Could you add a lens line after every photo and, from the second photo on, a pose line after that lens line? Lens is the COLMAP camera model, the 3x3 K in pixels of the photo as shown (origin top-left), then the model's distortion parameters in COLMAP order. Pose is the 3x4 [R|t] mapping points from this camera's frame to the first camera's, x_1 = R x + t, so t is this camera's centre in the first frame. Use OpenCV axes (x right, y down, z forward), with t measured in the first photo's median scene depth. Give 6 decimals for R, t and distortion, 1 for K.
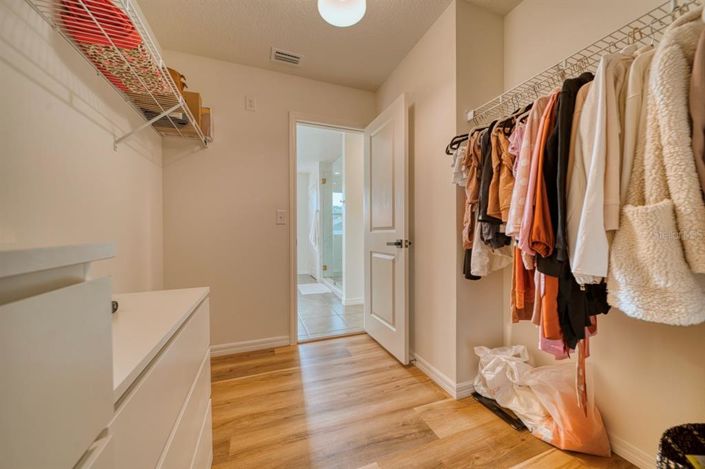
lens RADIAL K [[246.6, 0, 351.8], [0, 246.6, 236.5], [0, 0, 1]] dist [-0.002605, -0.000173]
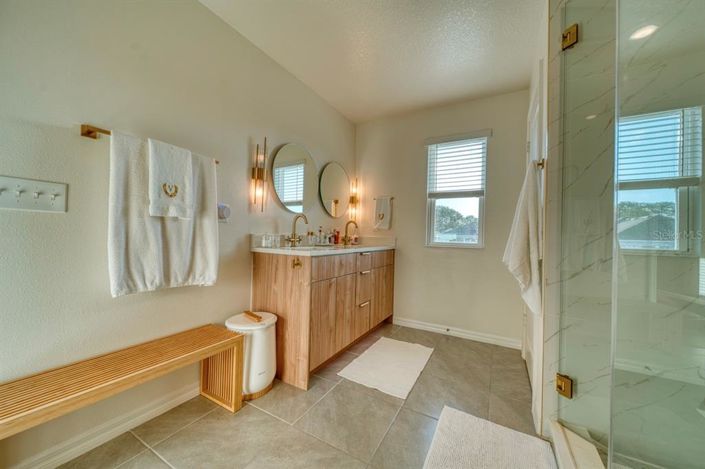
lens RADIAL K [[261.1, 0, 355.6], [0, 261.1, 235.7], [0, 0, 1]] dist [0.000541, -0.000005]
pose [[0.644984, 0.014382, -0.764060, -0.047463], [-0.035503, 0.999307, -0.011160, -0.012374], [0.763371, 0.034324, 0.645048, 0.664082]]
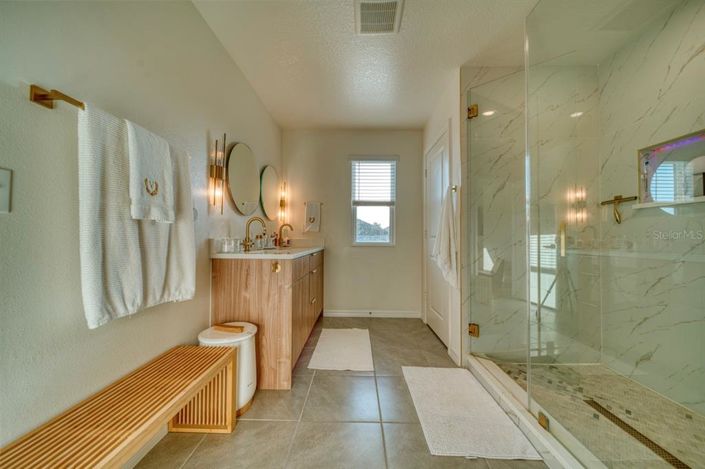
lens RADIAL K [[246.6, 0, 351.8], [0, 246.6, 236.5], [0, 0, 1]] dist [-0.002605, -0.000173]
pose [[0.931320, -0.000226, -0.364202, -0.147735], [-0.008694, 0.999701, -0.022851, -0.010955], [0.364099, 0.024448, 0.931039, 0.558957]]
